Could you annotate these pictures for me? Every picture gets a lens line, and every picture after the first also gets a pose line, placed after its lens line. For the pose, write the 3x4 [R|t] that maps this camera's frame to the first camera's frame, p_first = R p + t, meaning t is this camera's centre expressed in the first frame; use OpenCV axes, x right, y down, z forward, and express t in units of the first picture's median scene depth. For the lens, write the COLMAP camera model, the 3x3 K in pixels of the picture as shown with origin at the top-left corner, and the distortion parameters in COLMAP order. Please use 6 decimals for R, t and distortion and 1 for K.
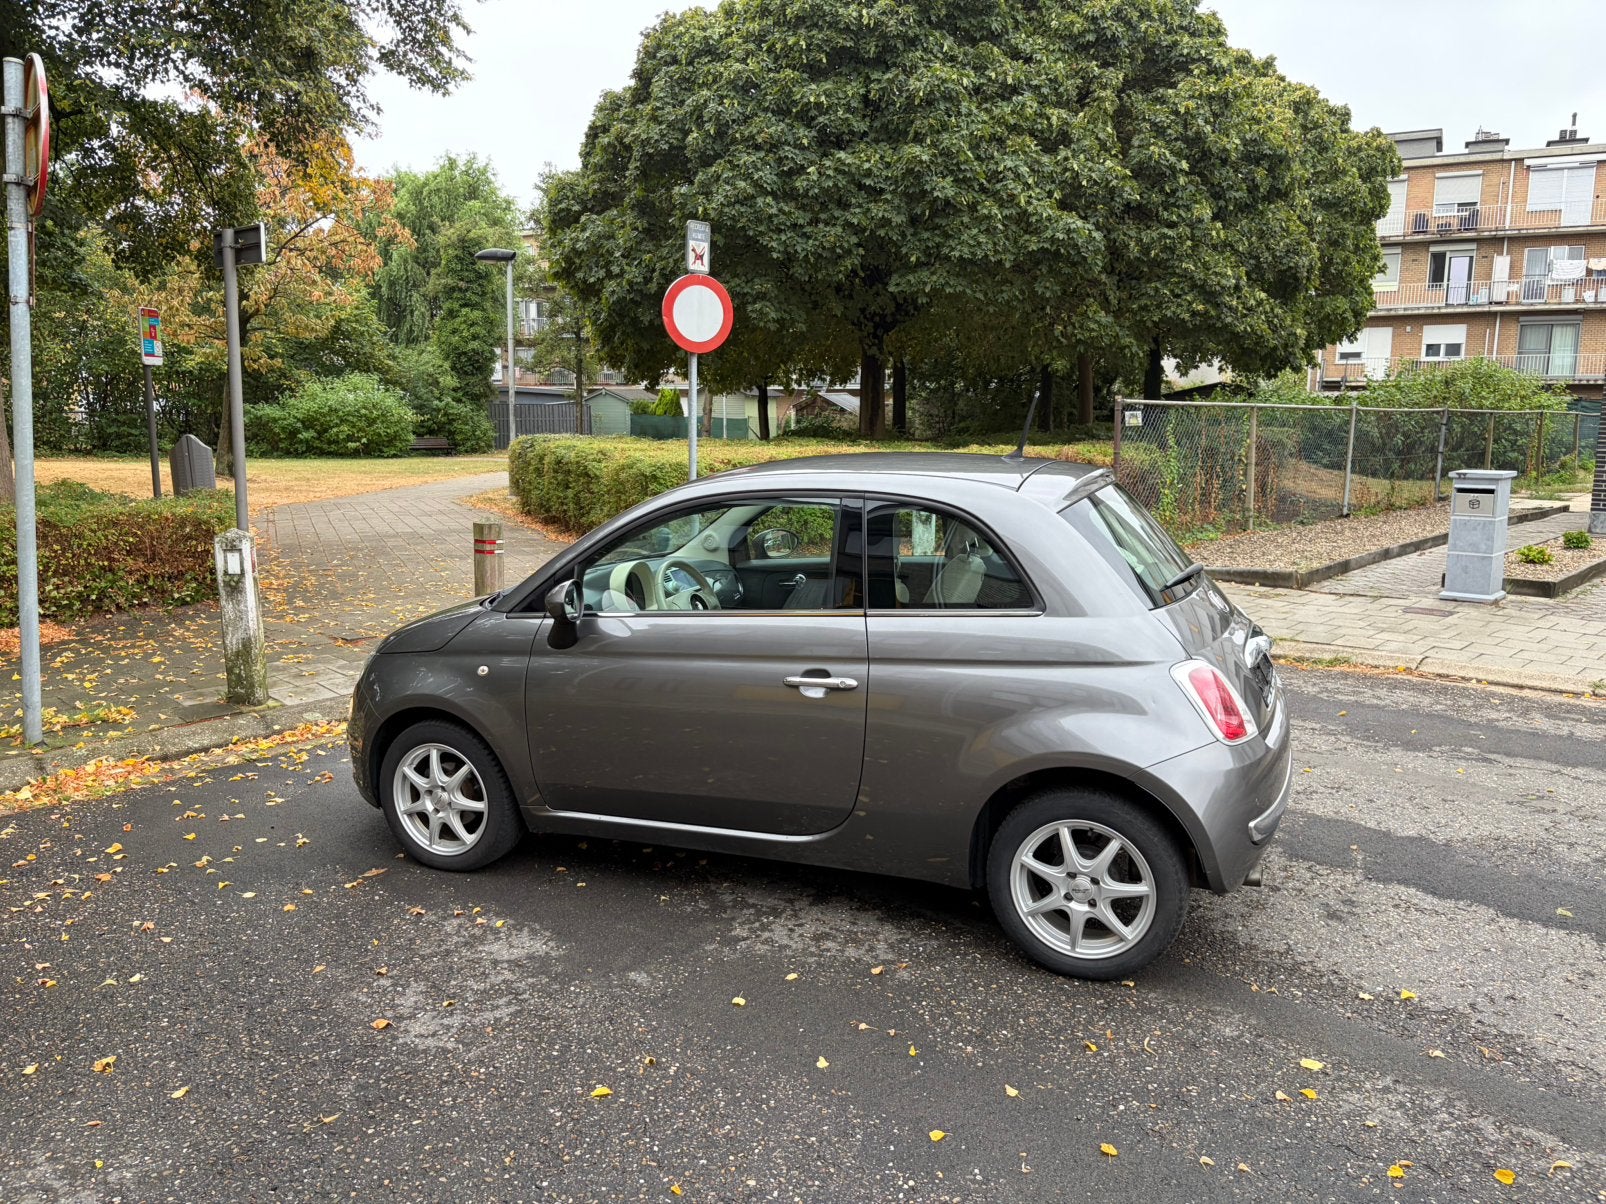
lens RADIAL K [[1177.8, 0, 805.7], [0, 1177.8, 604.1], [0, 0, 1]] dist [0.060808, -0.070514]
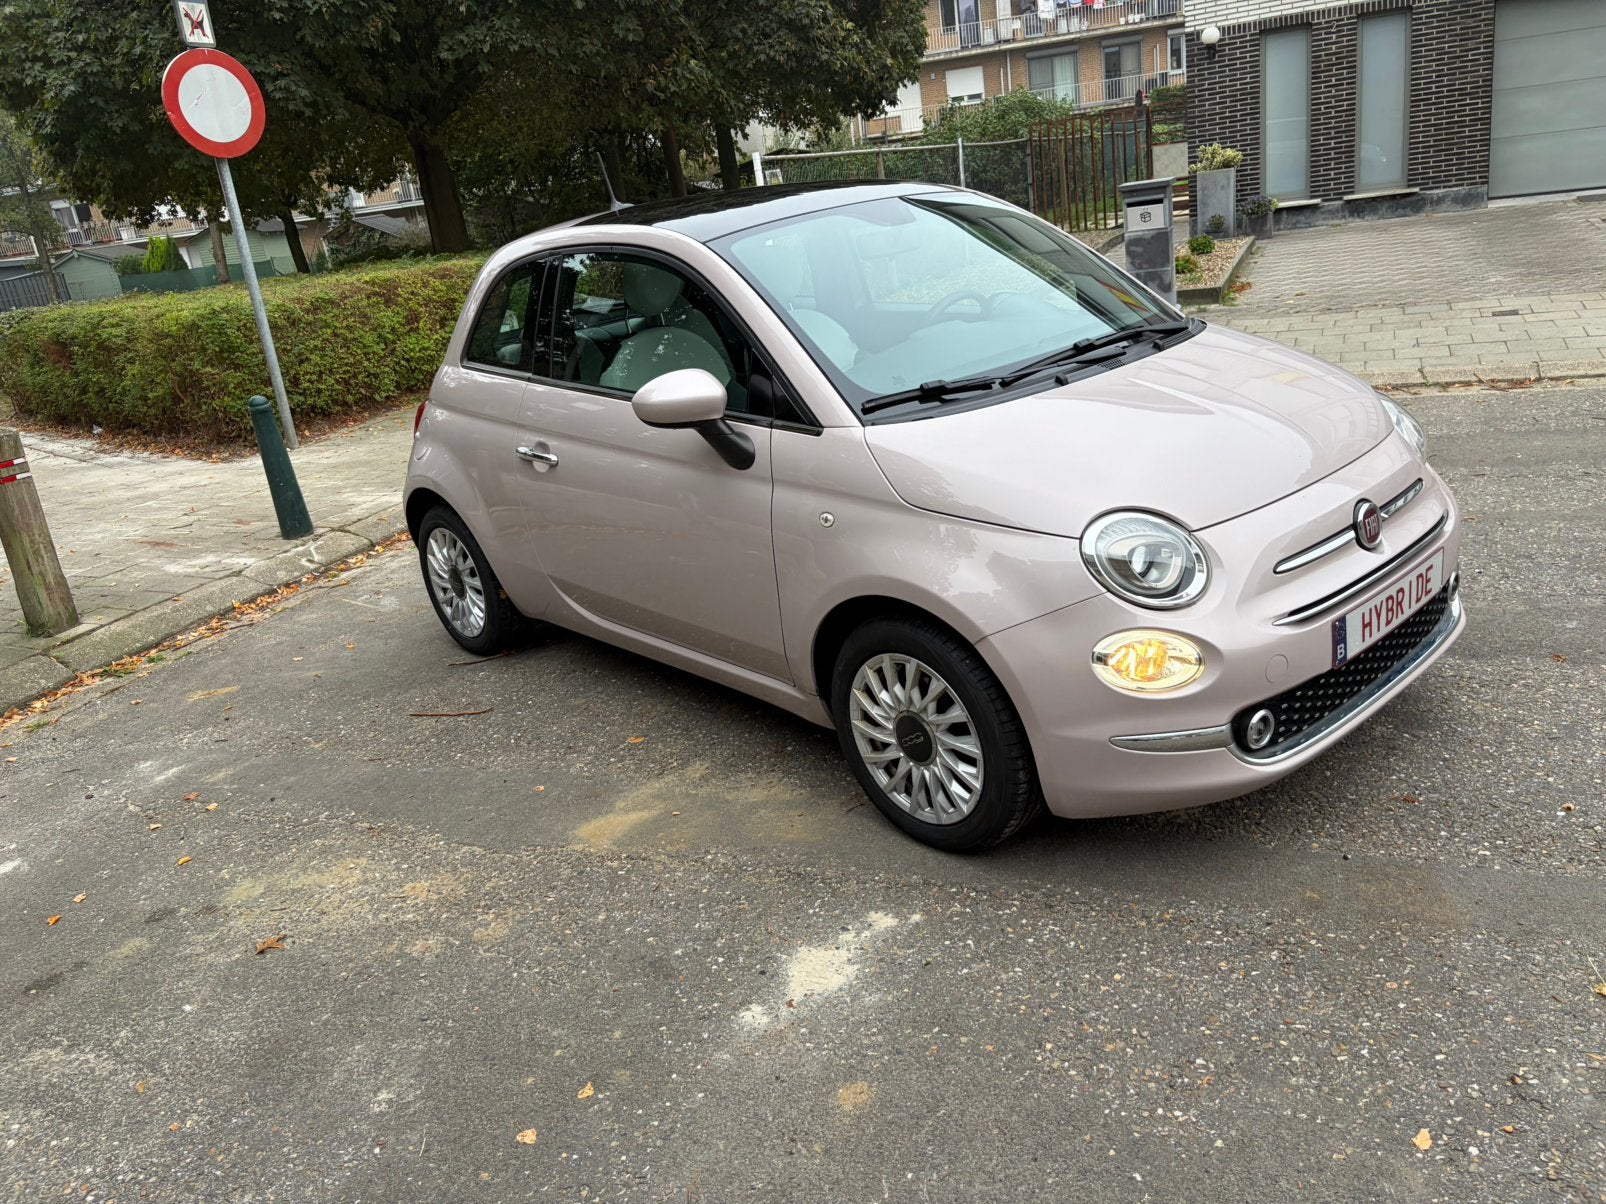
lens RADIAL K [[1197.8, 0, 805.6], [0, 1197.8, 581.4], [0, 0, 1]] dist [0.053904, -0.060685]
pose [[0.925578, -0.231173, 0.299776, -0.032636], [0.188673, 0.968230, 0.164114, -0.007215], [-0.328190, -0.095341, 0.939788, 0.095744]]
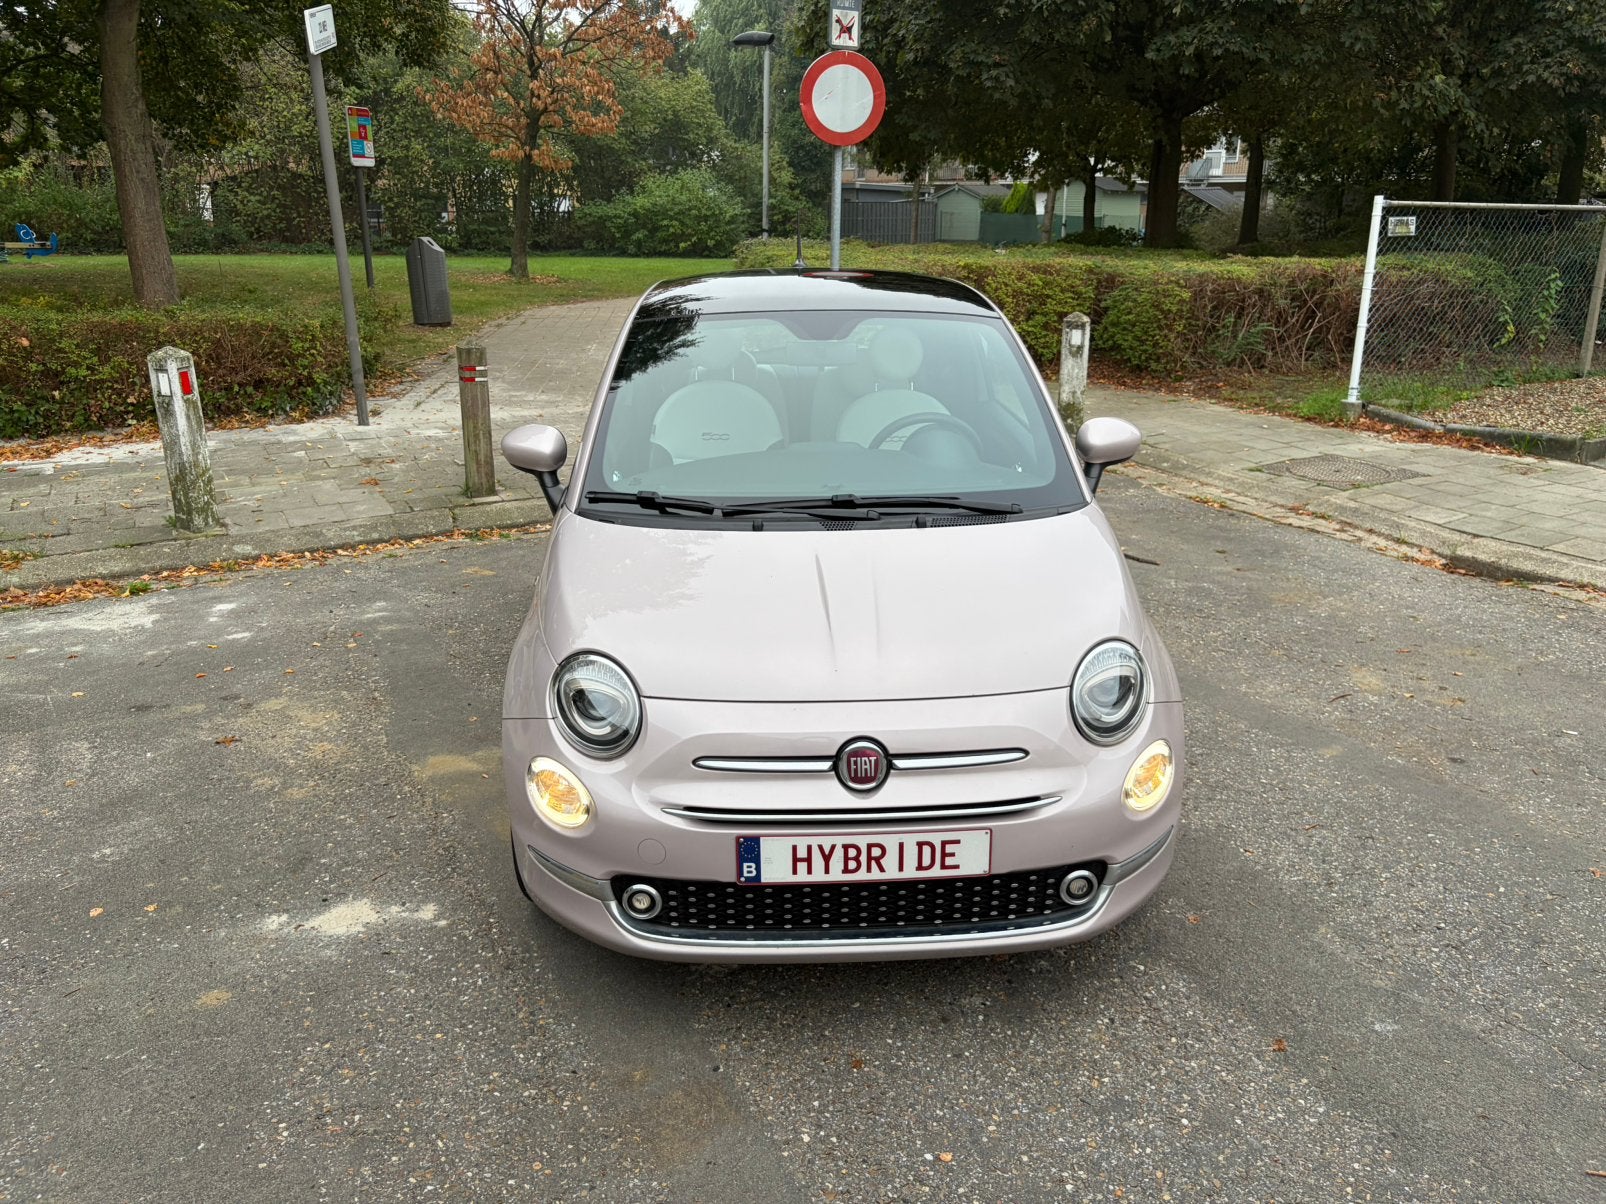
lens RADIAL K [[1197.8, 0, 805.6], [0, 1197.8, 581.4], [0, 0, 1]] dist [0.053904, -0.060685]
pose [[0.953055, 0.091446, -0.288658, 0.122829], [-0.050463, 0.987943, 0.146366, -0.018294], [0.298562, -0.124928, 0.946178, 0.081951]]
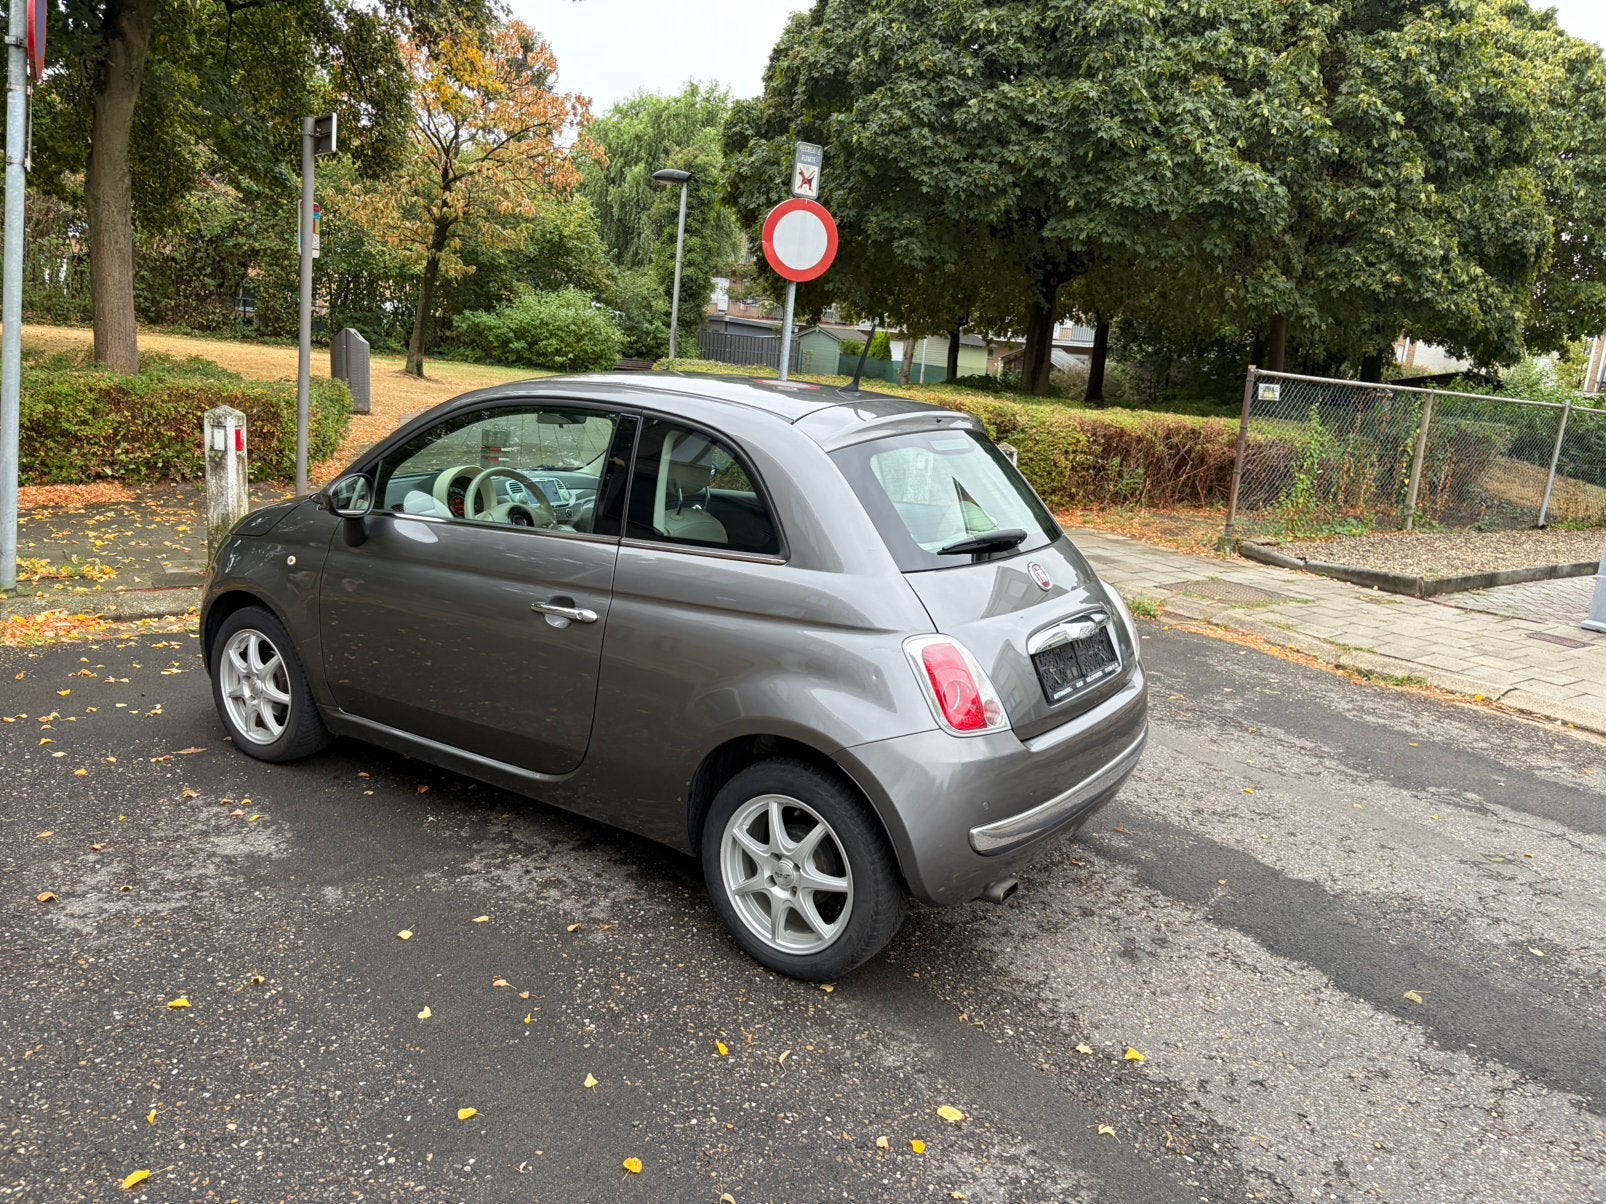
lens RADIAL K [[1183.0, 0, 807.9], [0, 1183.0, 596.5], [0, 0, 1]] dist [0.051258, -0.043524]
pose [[0.979179, 0.119797, -0.163883, 0.078652], [-0.113705, 0.992445, 0.046096, -0.002148], [0.168167, -0.026502, 0.985402, 0.027298]]
